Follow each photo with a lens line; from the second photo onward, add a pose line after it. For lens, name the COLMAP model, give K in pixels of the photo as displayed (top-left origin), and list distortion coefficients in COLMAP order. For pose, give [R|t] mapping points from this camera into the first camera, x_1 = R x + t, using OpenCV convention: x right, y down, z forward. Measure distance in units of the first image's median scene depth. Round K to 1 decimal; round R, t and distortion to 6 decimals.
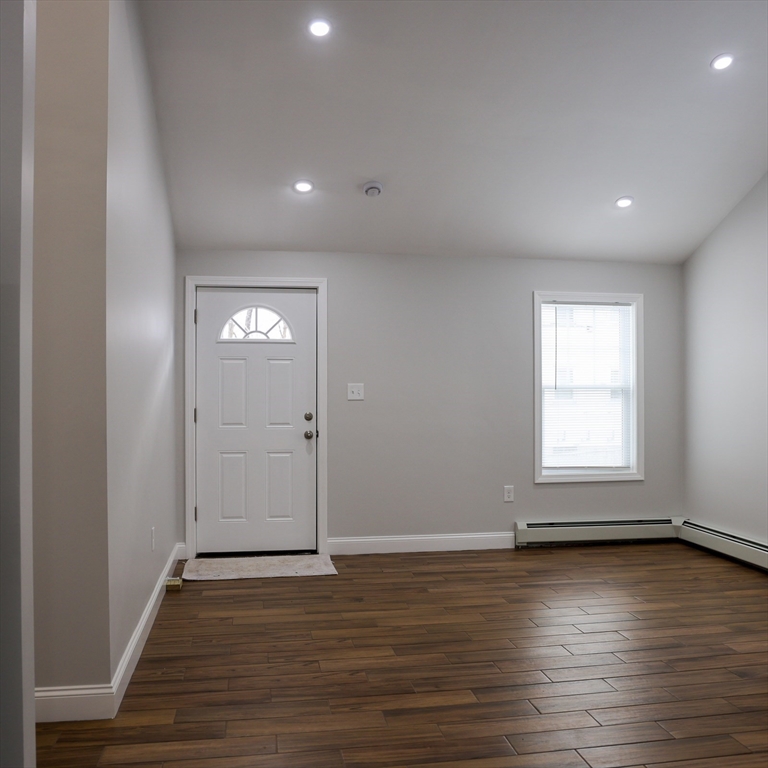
lens RADIAL K [[781.3, 0, 384.5], [0, 781.3, 372.4], [0, 0, 1]] dist [-0.070872, 0.000000]
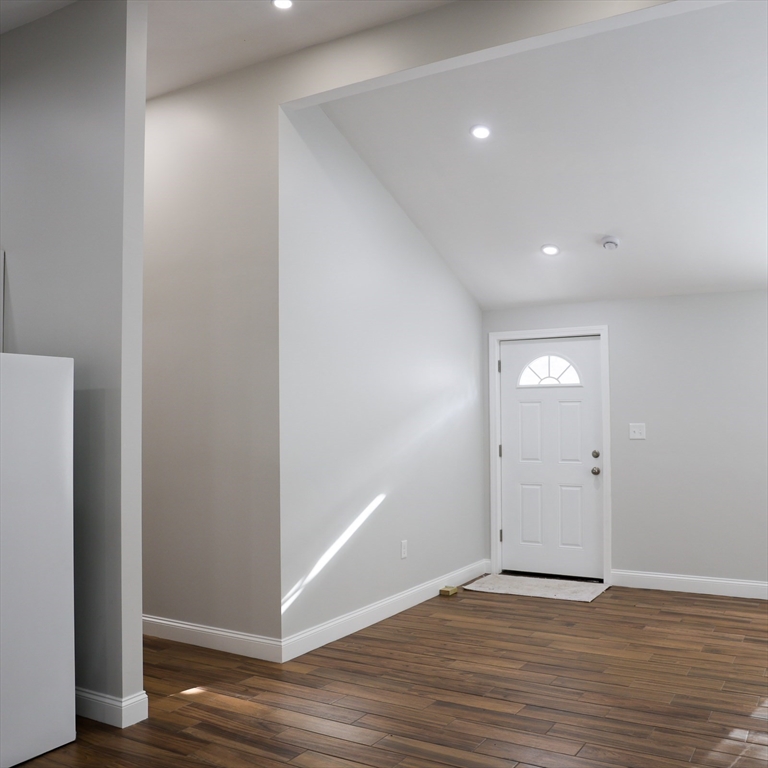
lens RADIAL K [[781.3, 0, 396.7], [0, 781.3, 367.5], [0, 0, 1]] dist [-0.070872, 0.000000]
pose [[0.763713, -0.044492, -0.644021, 0.486338], [0.021276, 0.998815, -0.043773, -0.027172], [0.645205, 0.019728, 0.763754, 0.000167]]
